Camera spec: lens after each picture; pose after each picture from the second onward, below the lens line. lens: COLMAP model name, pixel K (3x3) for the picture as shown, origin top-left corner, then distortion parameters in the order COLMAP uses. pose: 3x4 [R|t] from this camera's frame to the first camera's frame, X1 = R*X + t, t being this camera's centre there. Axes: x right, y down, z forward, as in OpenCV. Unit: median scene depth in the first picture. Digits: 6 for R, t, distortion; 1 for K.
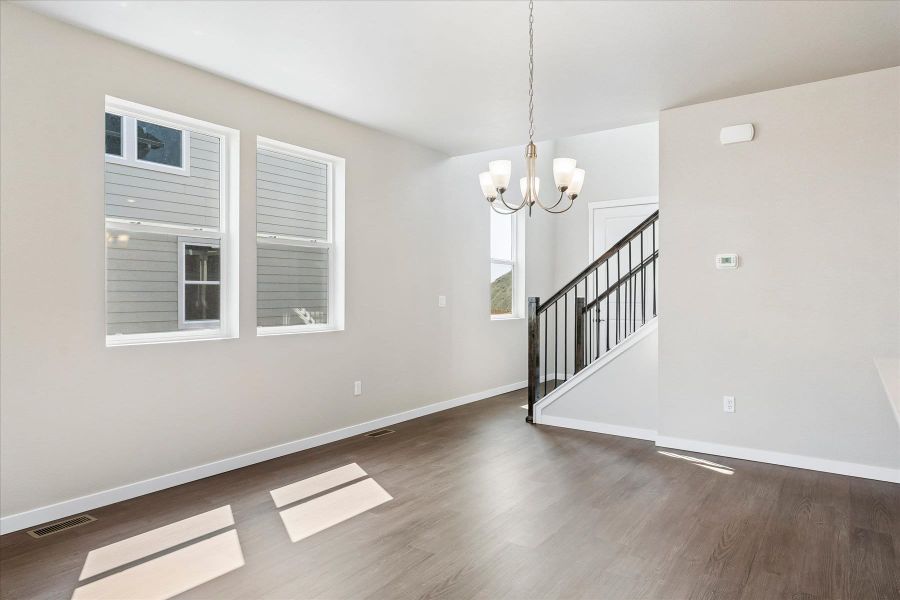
lens RADIAL K [[543.6, 0, 450.1], [0, 543.6, 299.5], [0, 0, 1]] dist [-0.000587, -0.000522]
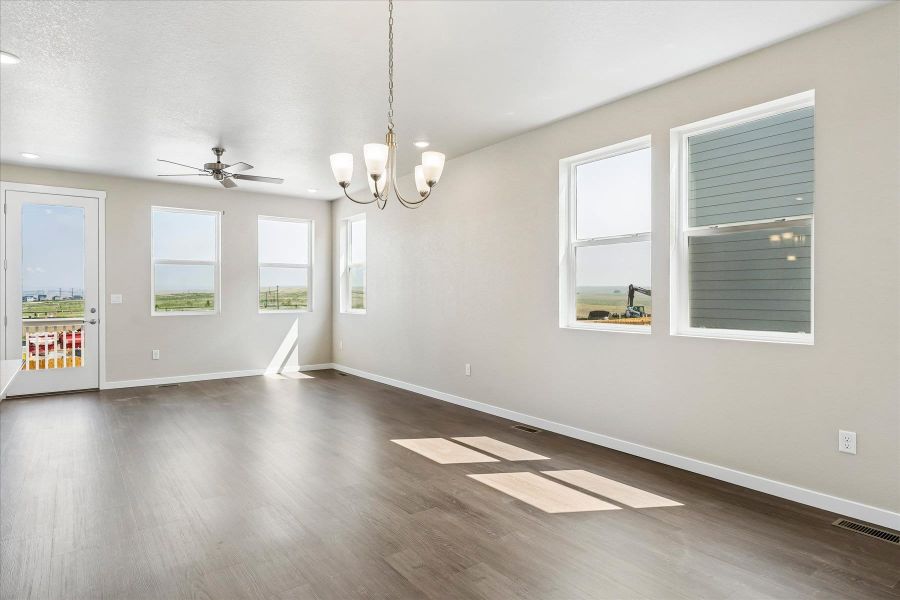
lens RADIAL K [[500.3, 0, 446.9], [0, 500.3, 295.0], [0, 0, 1]] dist [-0.003320, -0.000316]
pose [[-0.286672, -0.000774, -0.958028, 0.705082], [-0.011077, 0.999936, 0.002507, -0.002586], [0.957965, 0.011331, -0.286662, 0.996929]]
